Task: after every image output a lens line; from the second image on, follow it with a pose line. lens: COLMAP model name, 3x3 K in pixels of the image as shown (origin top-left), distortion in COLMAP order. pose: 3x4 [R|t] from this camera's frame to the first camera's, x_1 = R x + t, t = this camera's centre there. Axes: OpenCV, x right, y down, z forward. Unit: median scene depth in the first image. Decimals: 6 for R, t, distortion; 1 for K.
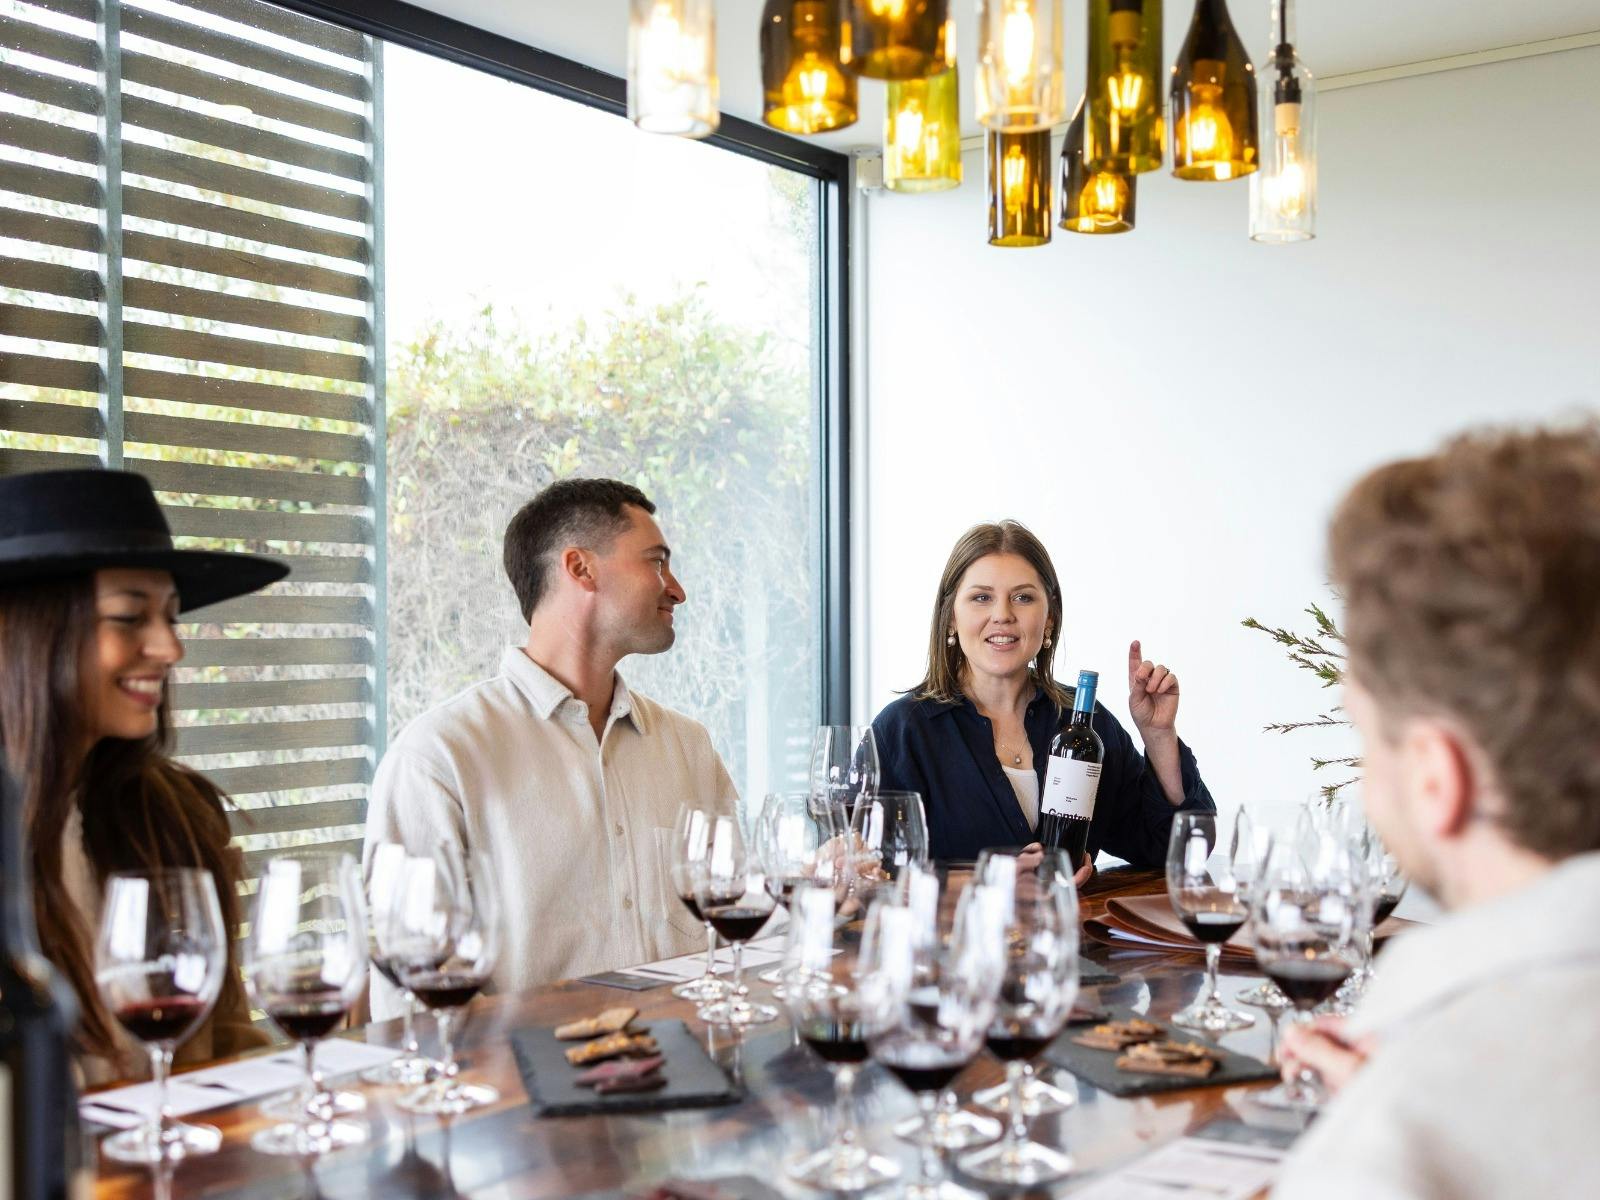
lens RADIAL K [[1600.2, 0, 800.0], [0, 1600.2, 600.0], [0, 0, 1]] dist [-0.039547, -0.008018]
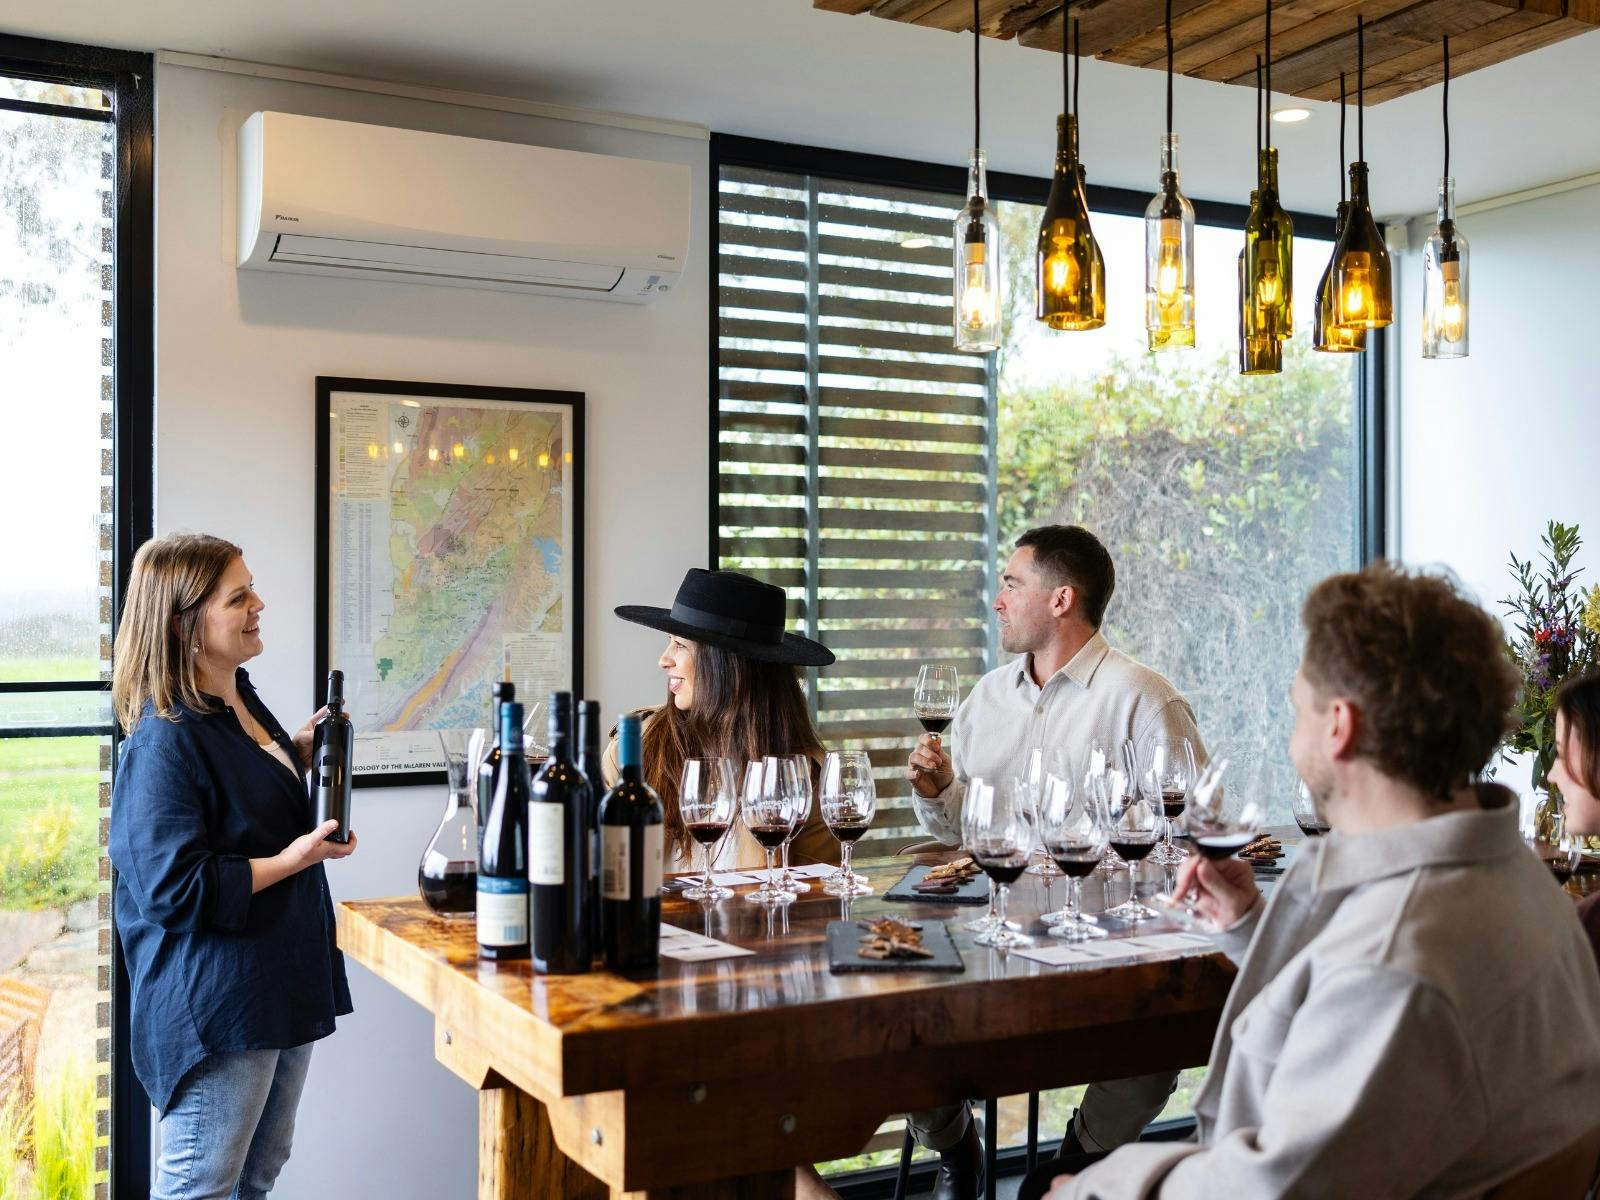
lens RADIAL K [[1600.2, 0, 800.0], [0, 1600.2, 600.0], [0, 0, 1]] dist [-0.039547, -0.008018]
pose [[0.873452, -0.004900, -0.486885, 0.276533], [0.008998, 0.999941, 0.006079, -0.007288], [0.486827, -0.009691, 0.873445, -0.323024]]
